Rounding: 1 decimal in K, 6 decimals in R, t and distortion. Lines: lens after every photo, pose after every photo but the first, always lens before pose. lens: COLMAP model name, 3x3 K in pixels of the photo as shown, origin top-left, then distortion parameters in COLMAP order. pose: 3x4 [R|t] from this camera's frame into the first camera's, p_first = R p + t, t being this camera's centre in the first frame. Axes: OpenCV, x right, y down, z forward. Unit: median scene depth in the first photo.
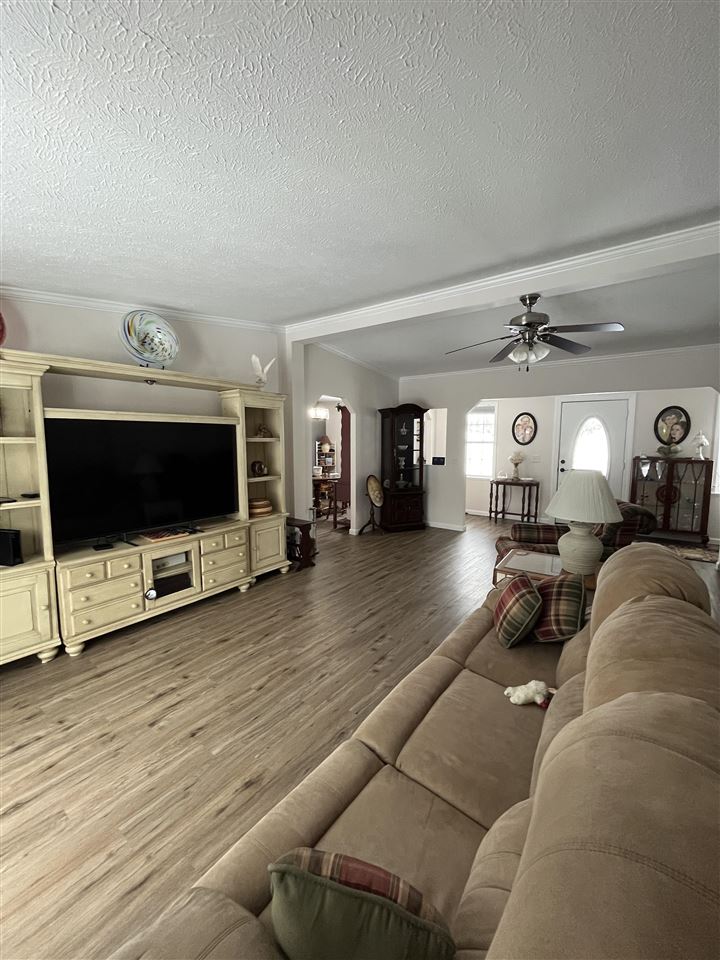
lens RADIAL K [[385.0, 0, 360.5], [0, 385.0, 480.1], [0, 0, 1]] dist [-0.000613, -0.000411]
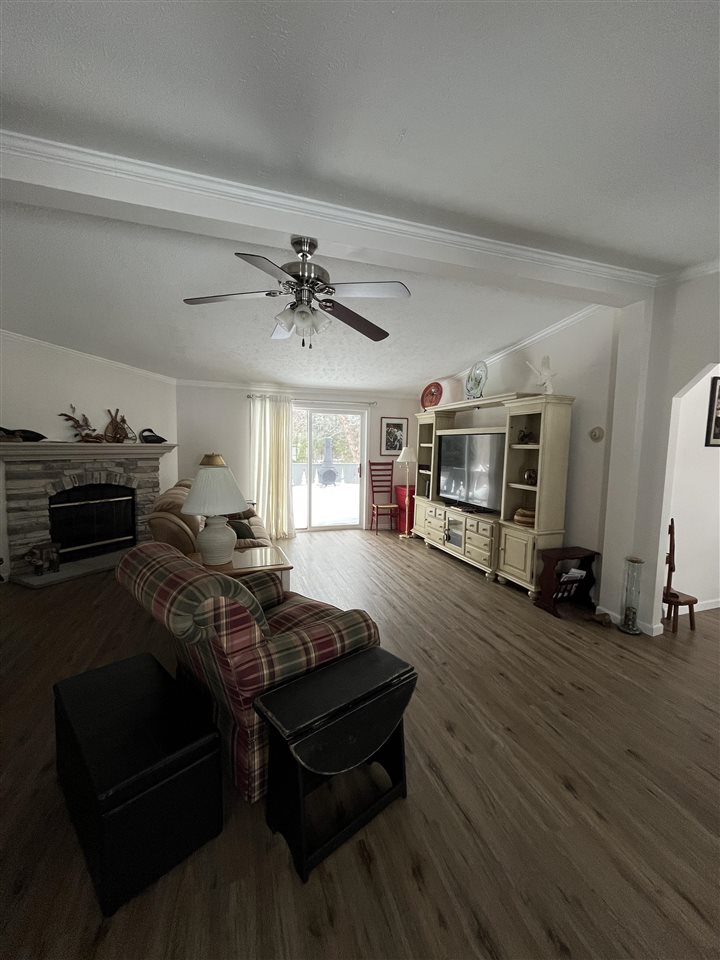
lens RADIAL K [[385.0, 0, 361.5], [0, 385.0, 474.3], [0, 0, 1]] dist [-0.000613, -0.000411]
pose [[-0.561354, 0.061883, -0.825259, 1.270909], [-0.101651, 0.984493, 0.142968, -0.216033], [0.821309, 0.164144, -0.546359, 1.947356]]
